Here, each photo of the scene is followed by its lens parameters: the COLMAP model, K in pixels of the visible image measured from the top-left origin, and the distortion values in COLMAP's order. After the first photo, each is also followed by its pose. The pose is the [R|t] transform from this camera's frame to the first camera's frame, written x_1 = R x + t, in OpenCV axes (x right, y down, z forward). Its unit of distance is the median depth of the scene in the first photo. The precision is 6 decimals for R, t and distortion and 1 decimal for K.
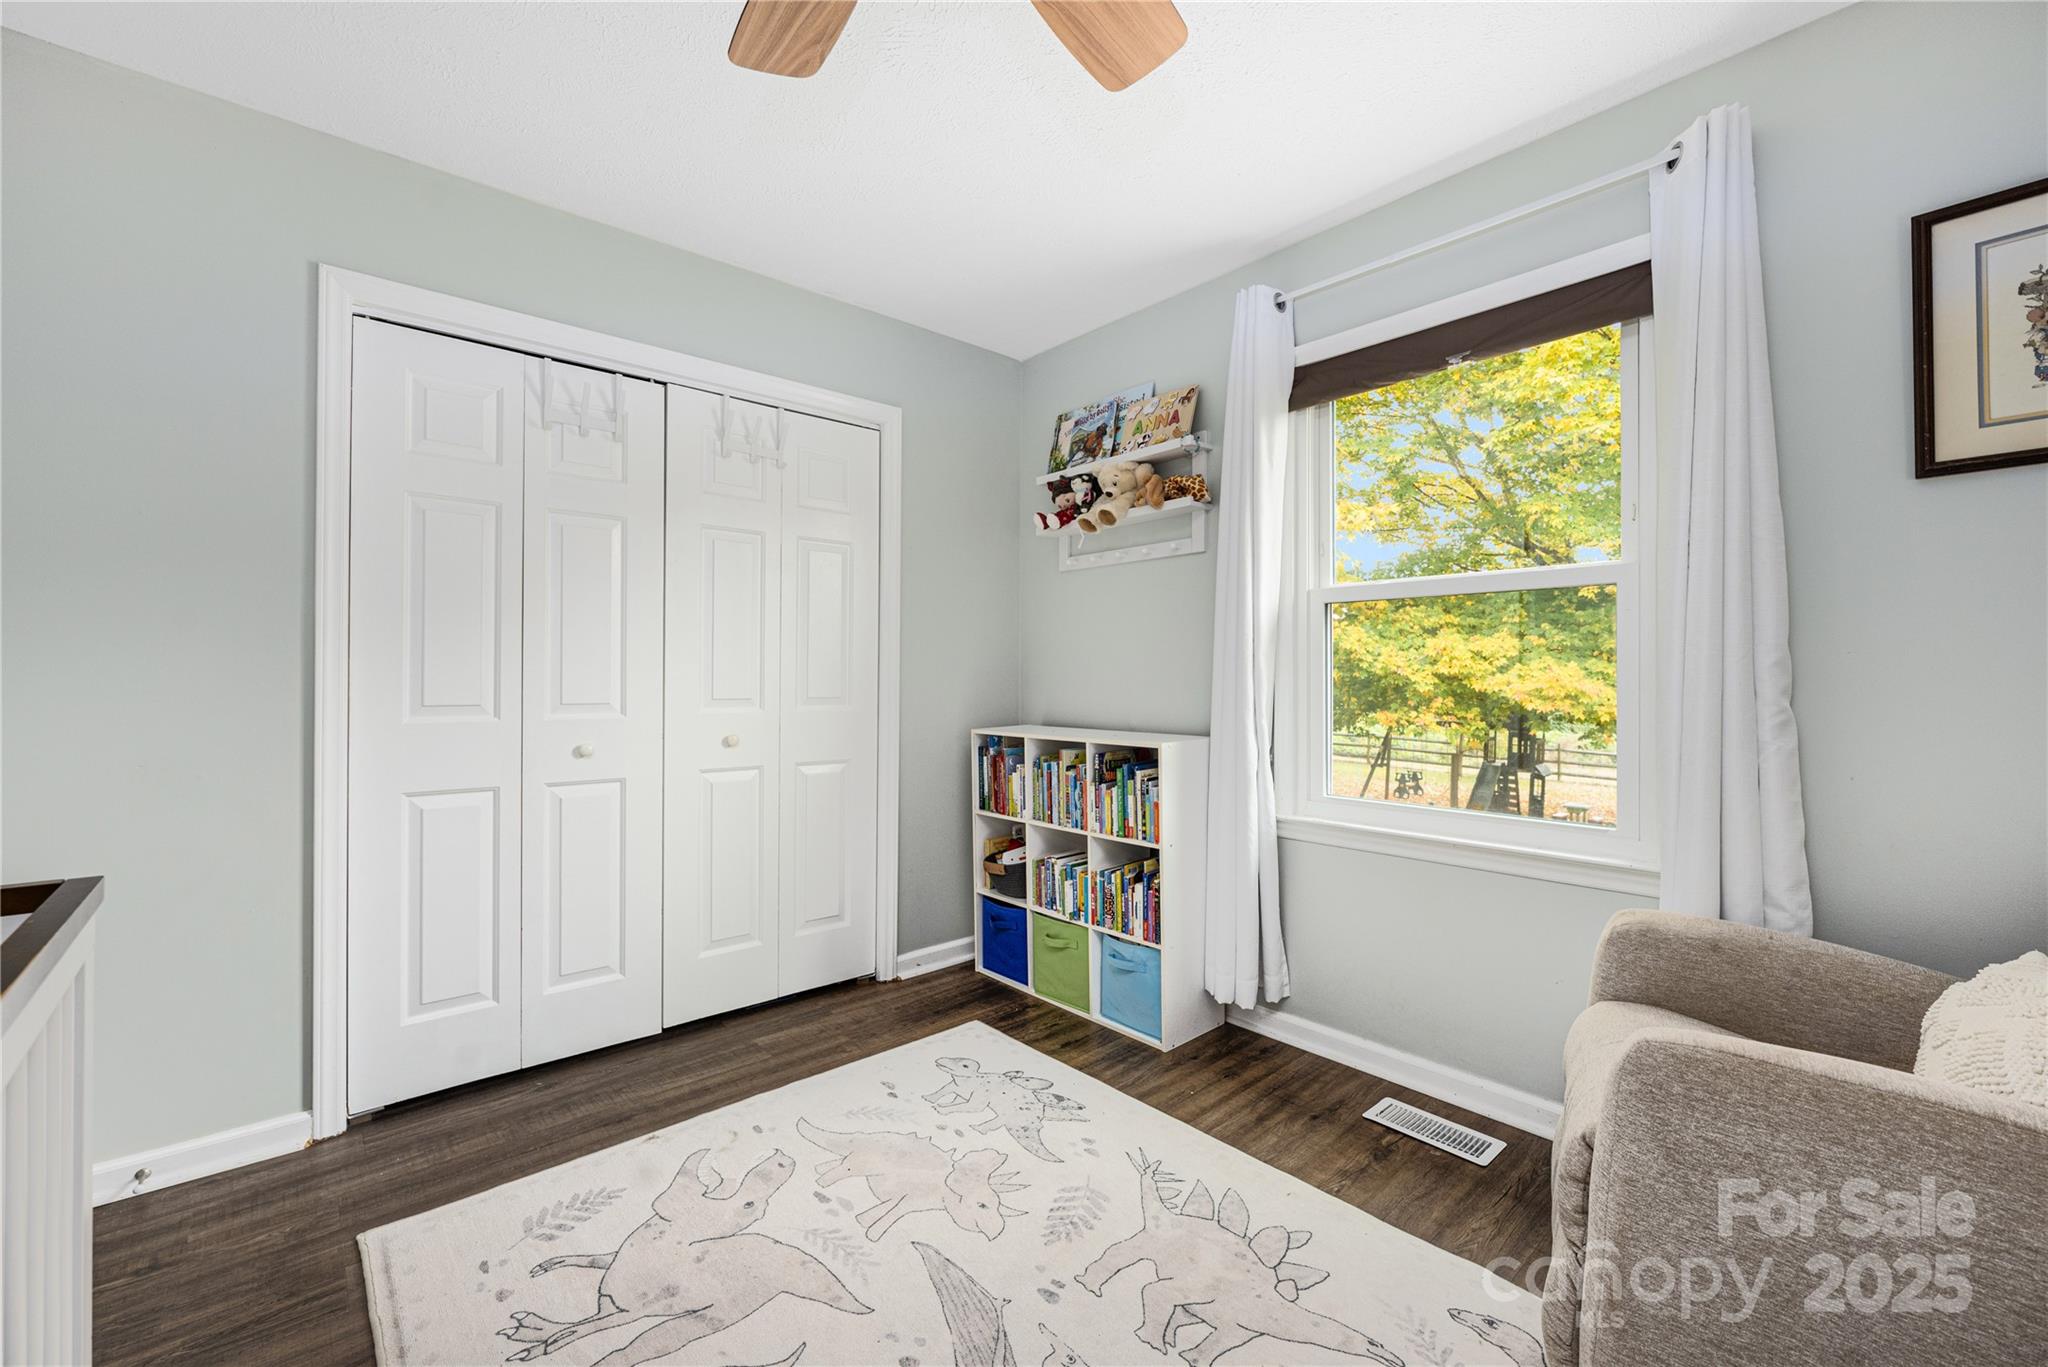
lens RADIAL K [[827.3, 0, 1010.9], [0, 827.3, 676.9], [0, 0, 1]] dist [-0.007315, 0.001315]
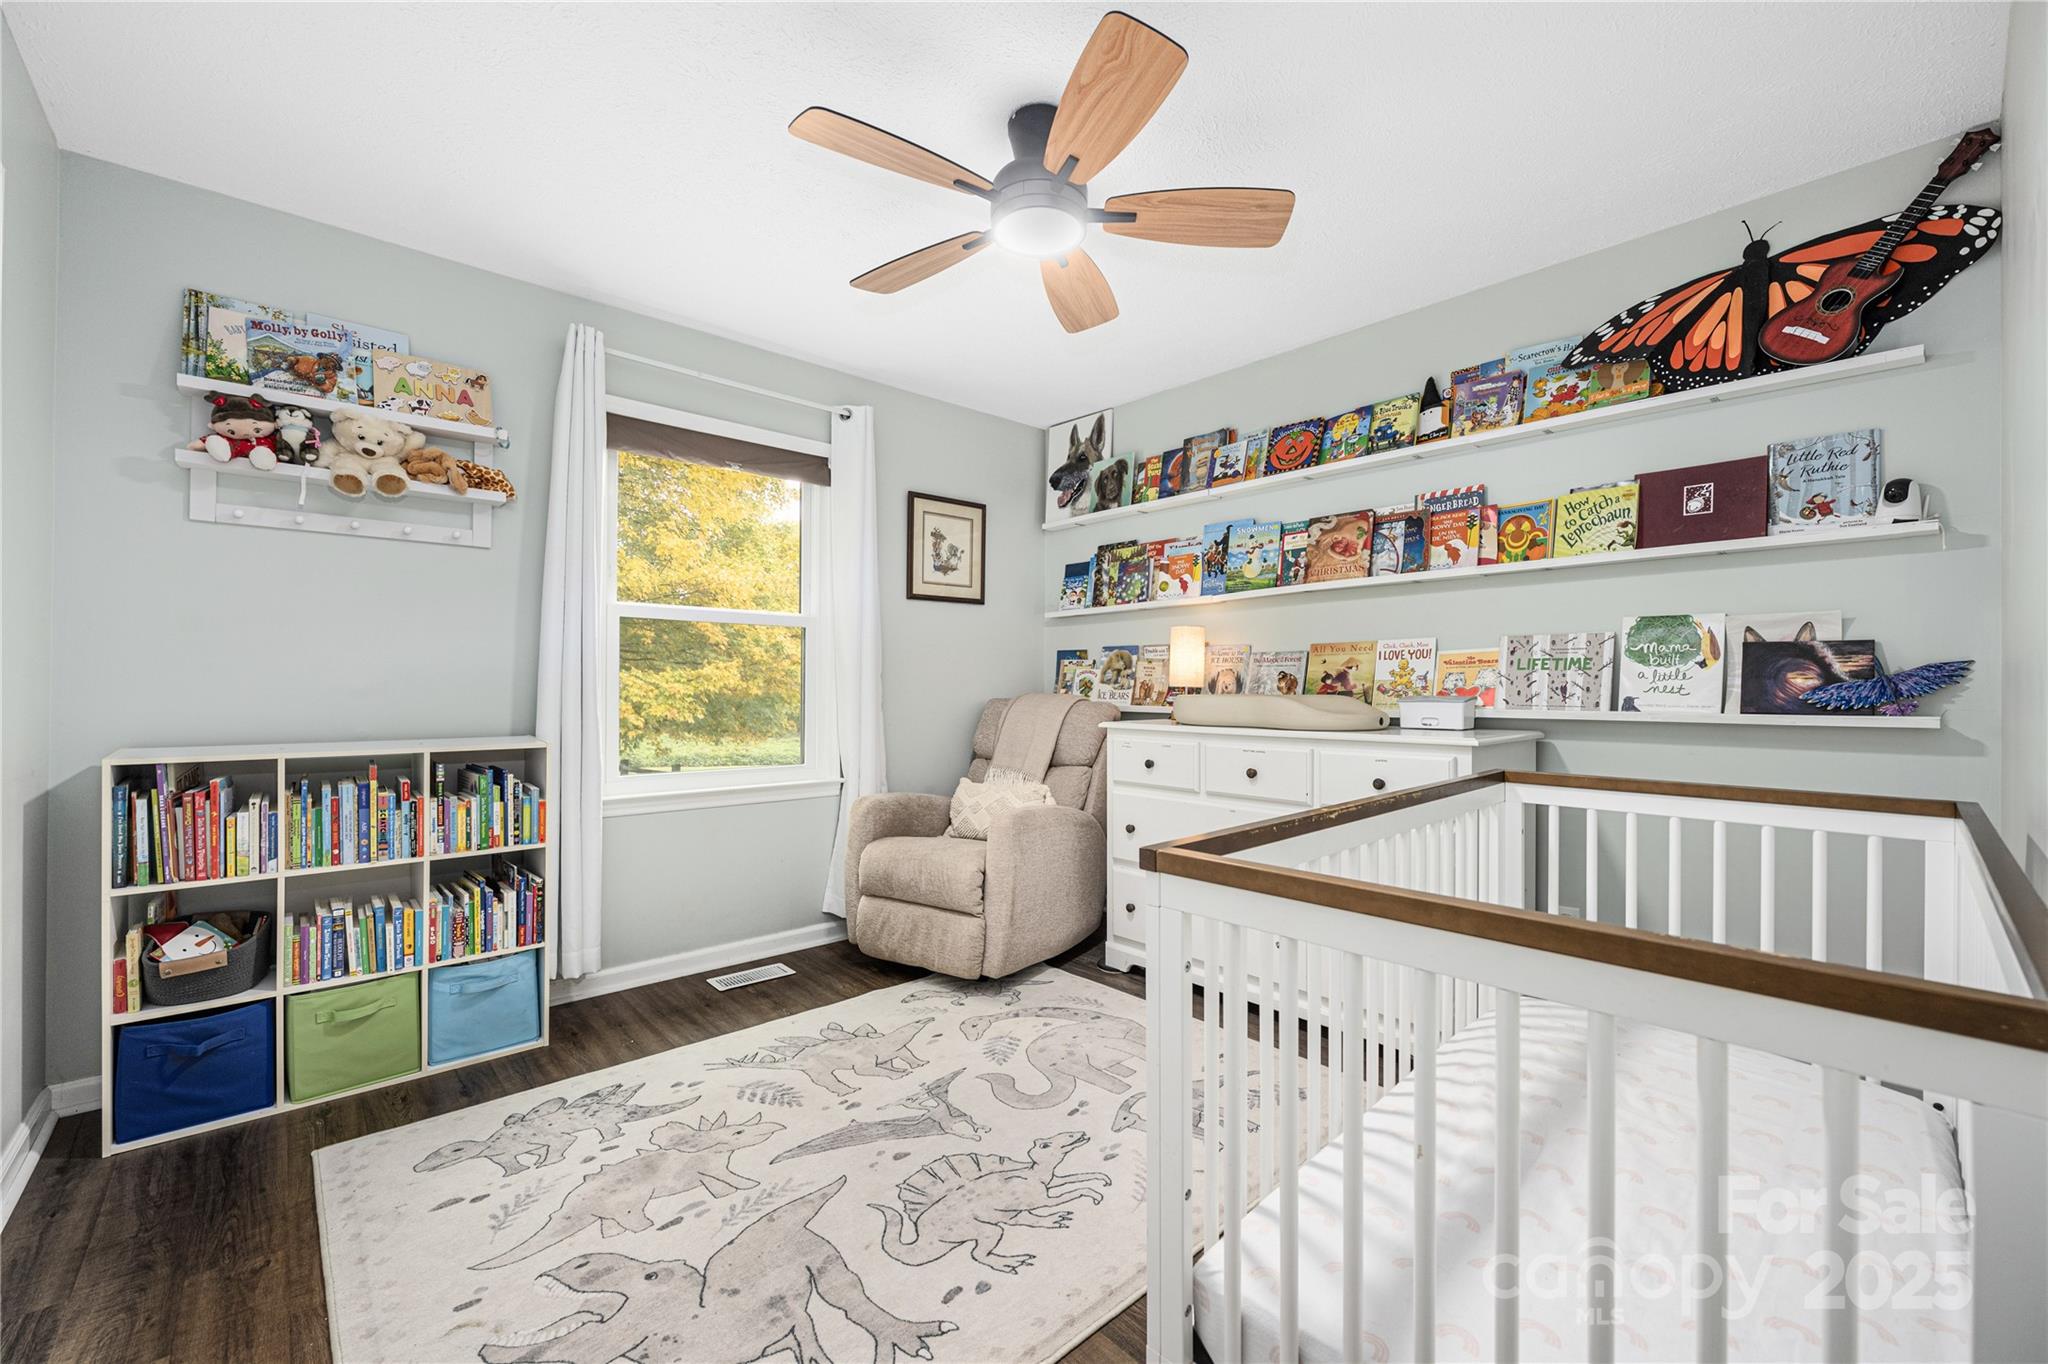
lens RADIAL K [[827.3, 0, 1017.3], [0, 827.3, 681.5], [0, 0, 1]] dist [-0.007315, 0.001315]
pose [[-0.006581, 0.002107, 0.999976, -0.818244], [-0.007463, 0.999970, -0.002156, 0.003763], [-0.999950, -0.007477, -0.006566, 0.423144]]
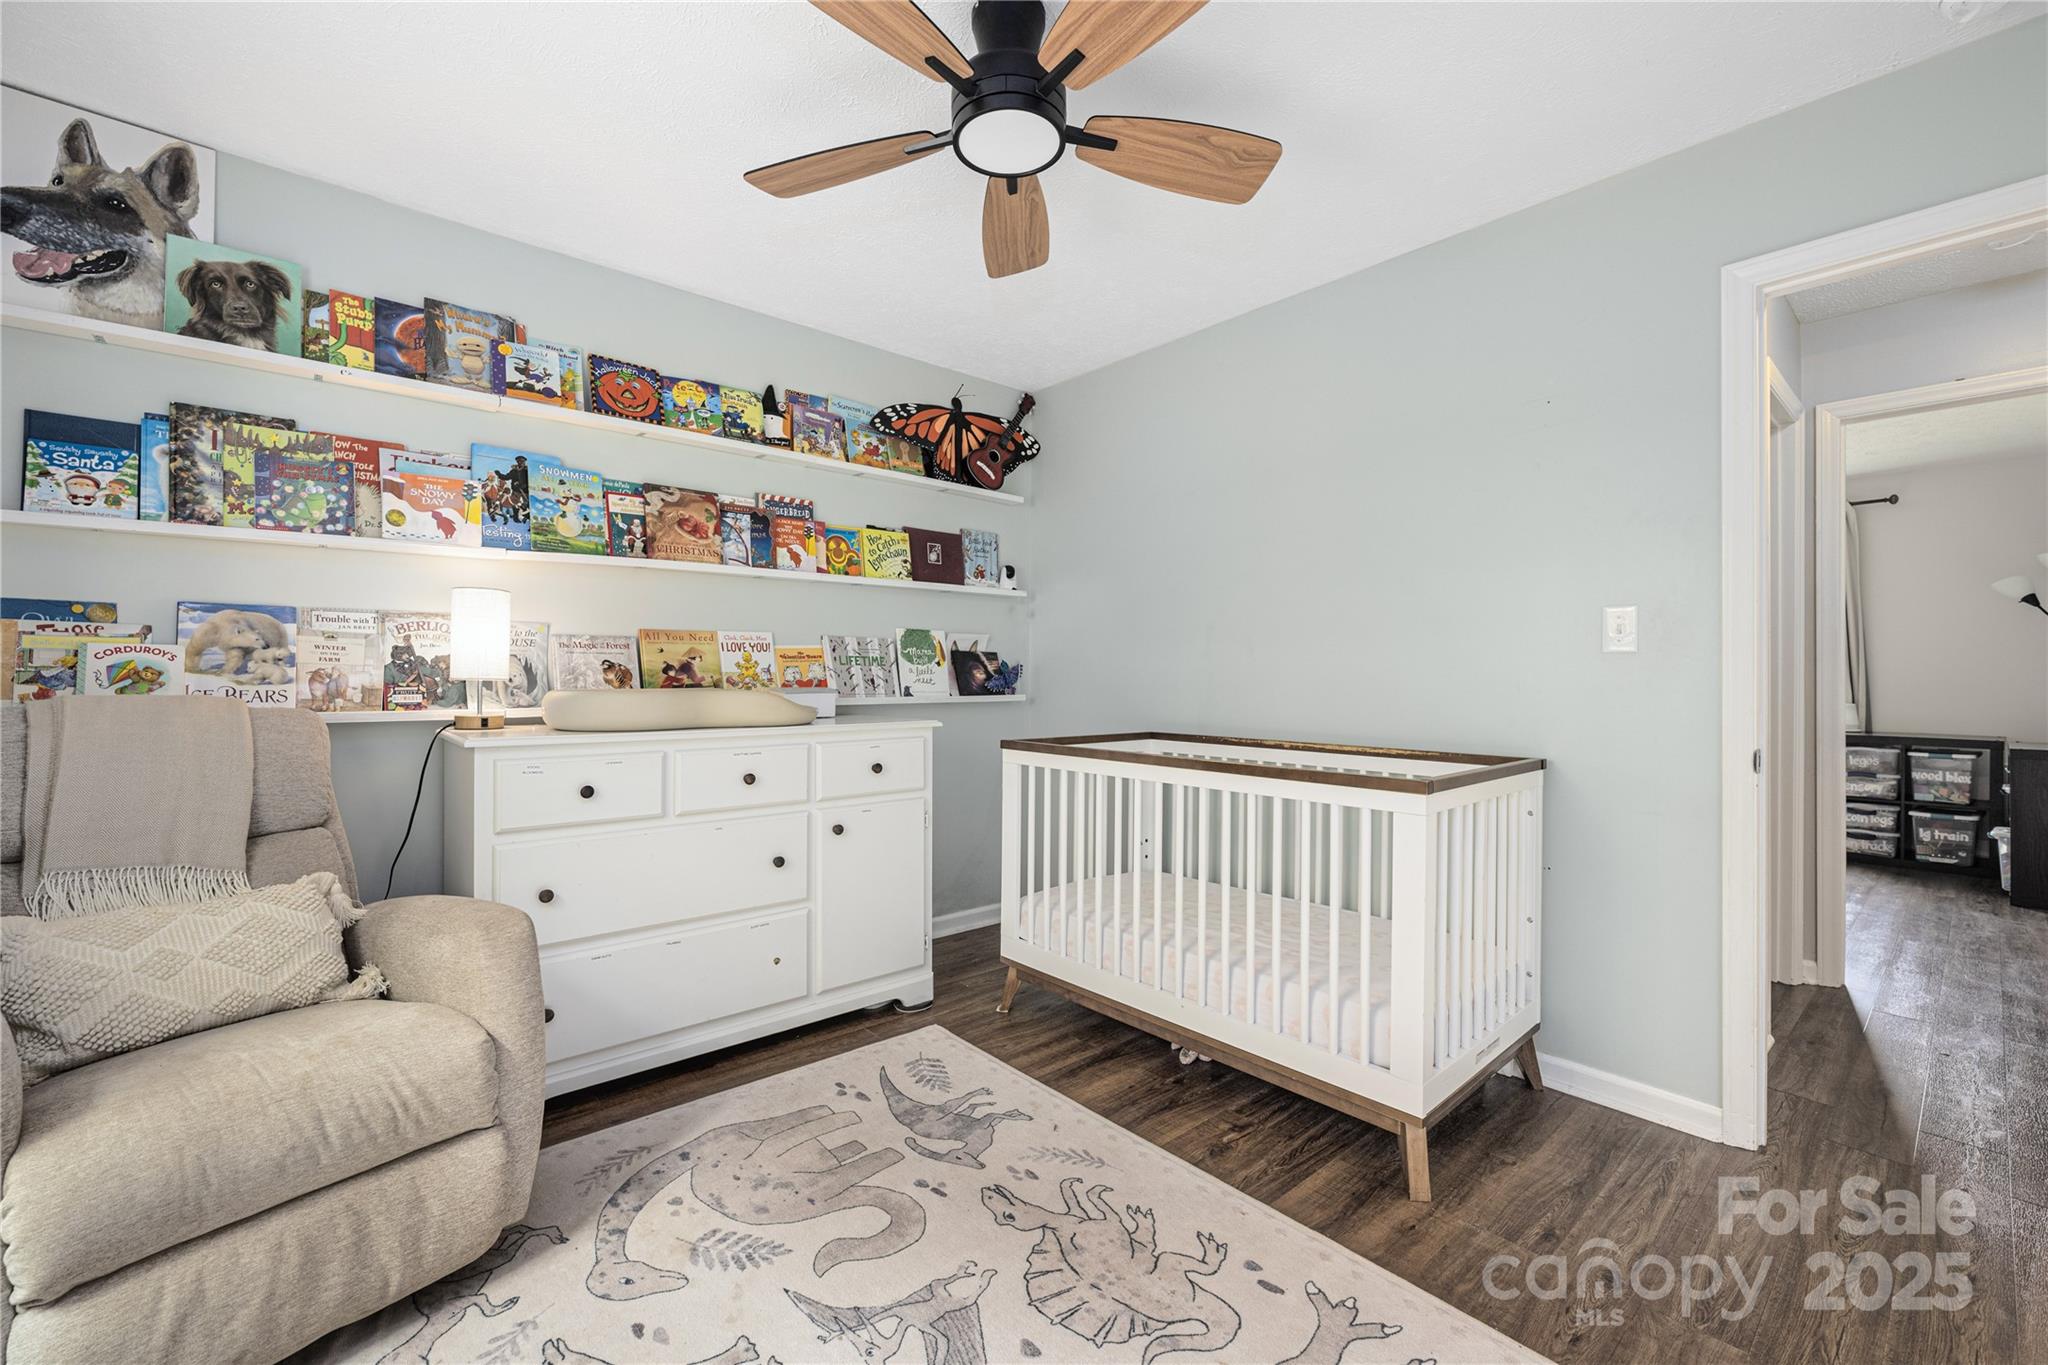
lens RADIAL K [[827.3, 0, 1040.0], [0, 827.3, 675.1], [0, 0, 1]] dist [-0.007315, 0.001315]
pose [[-0.999923, -0.006717, 0.010450, -0.071821], [-0.006800, 0.999945, -0.007929, 0.005431], [-0.010396, -0.008000, -0.999914, 1.056629]]
